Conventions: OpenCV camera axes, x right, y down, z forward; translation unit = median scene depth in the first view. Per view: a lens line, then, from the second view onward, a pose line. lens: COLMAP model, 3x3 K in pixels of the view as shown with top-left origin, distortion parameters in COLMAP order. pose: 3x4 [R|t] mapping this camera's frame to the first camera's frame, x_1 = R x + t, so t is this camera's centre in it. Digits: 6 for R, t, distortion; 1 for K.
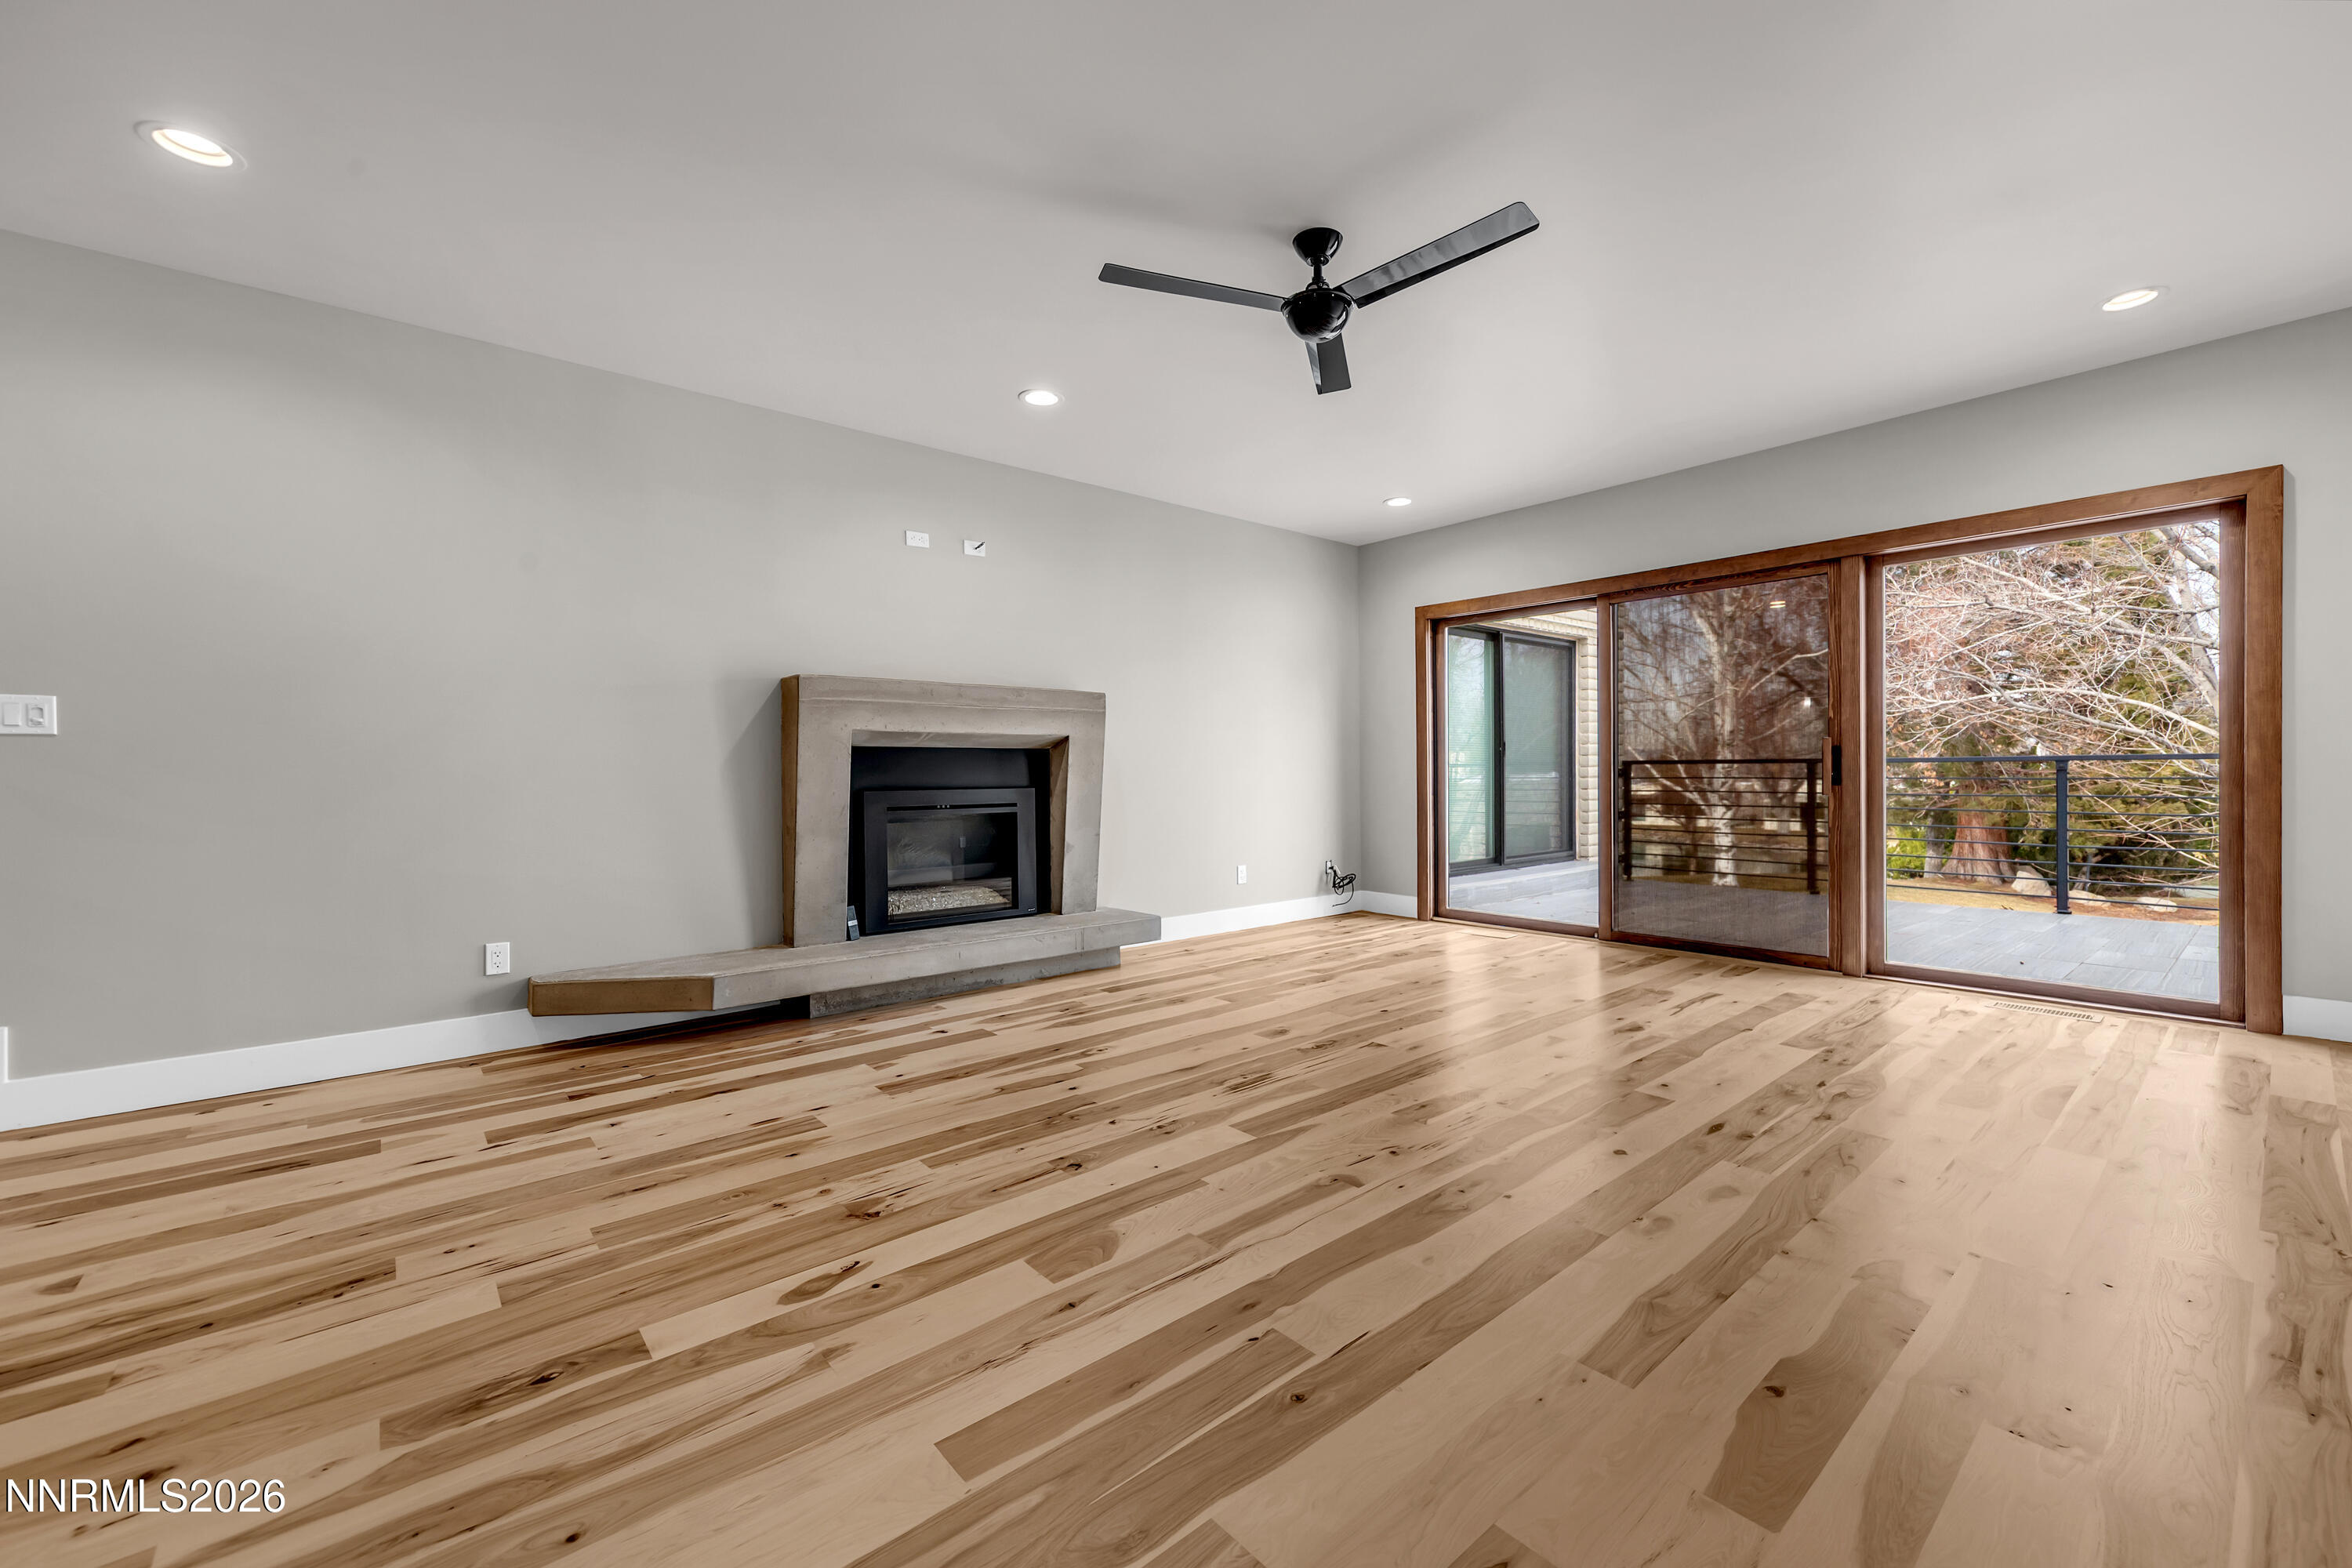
lens RADIAL K [[985.2, 0, 1163.8], [0, 985.2, 779.1], [0, 0, 1]] dist [0.001972, 0.000083]
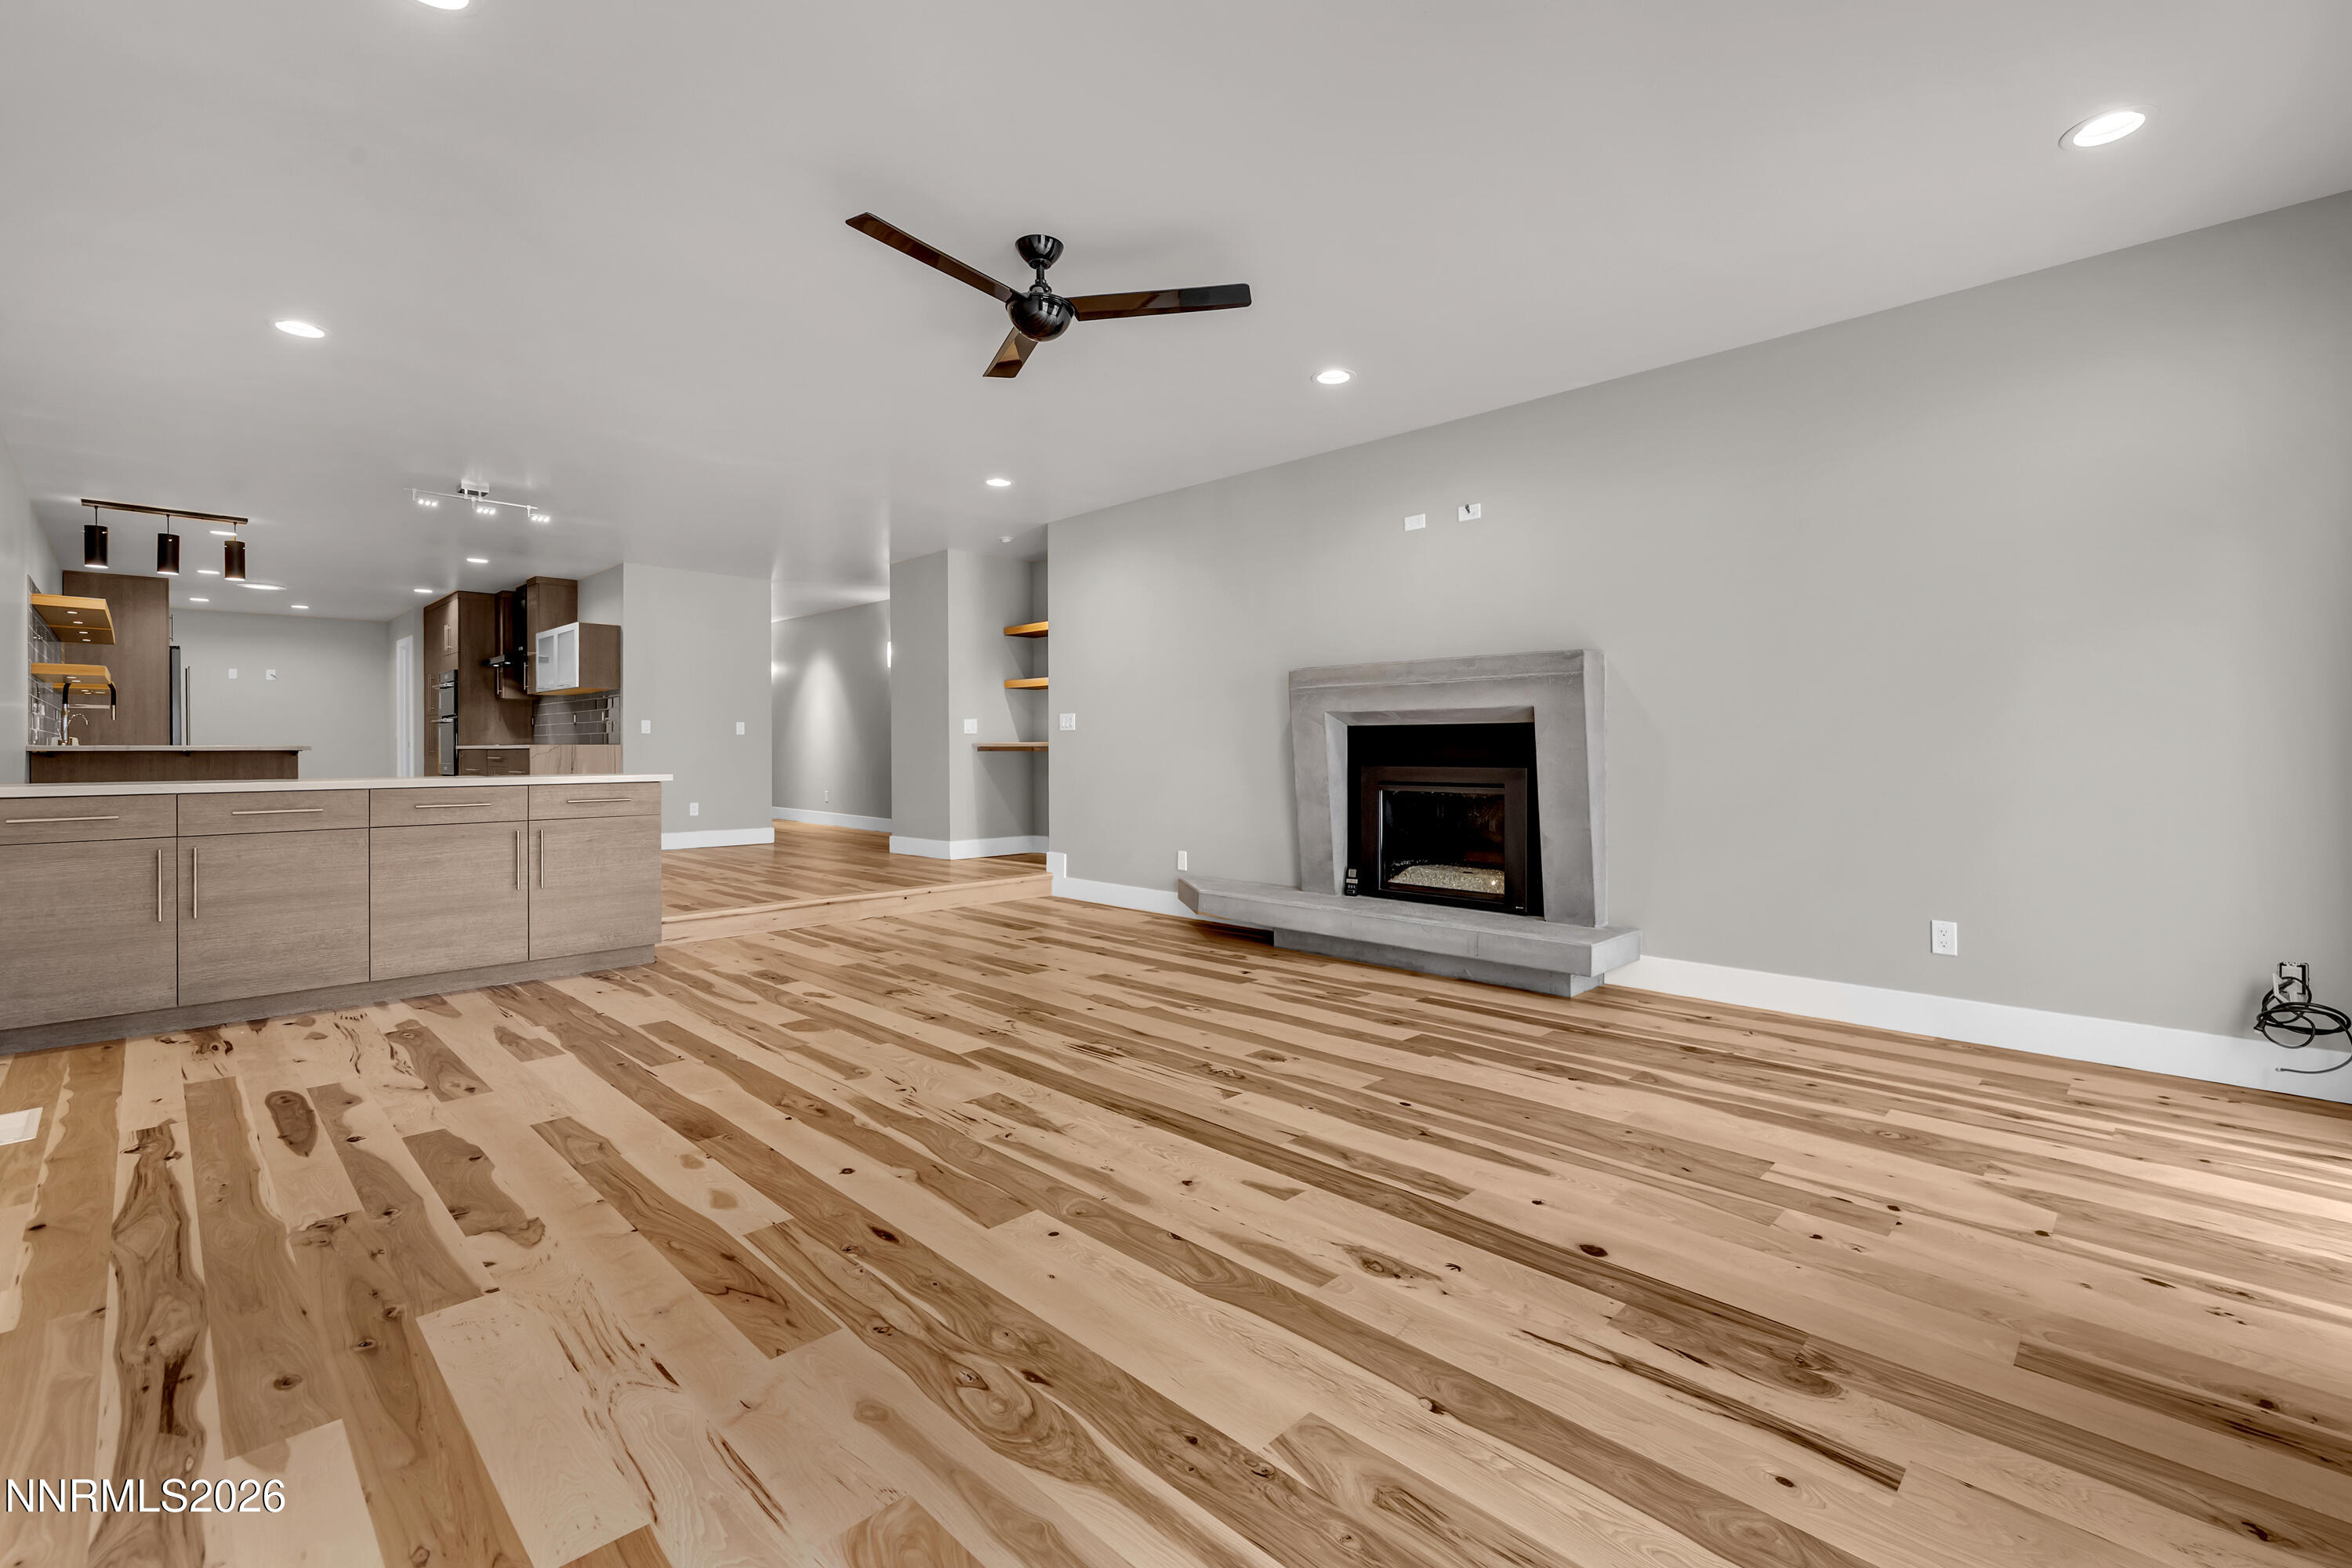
lens RADIAL K [[985.2, 0, 1163.8], [0, 985.2, 764.3], [0, 0, 1]] dist [0.001972, 0.000083]
pose [[0.084245, 0.025629, -0.996115, 0.862737], [-0.005618, 0.999665, 0.025245, -0.018571], [0.996429, 0.003469, 0.084361, 0.748118]]
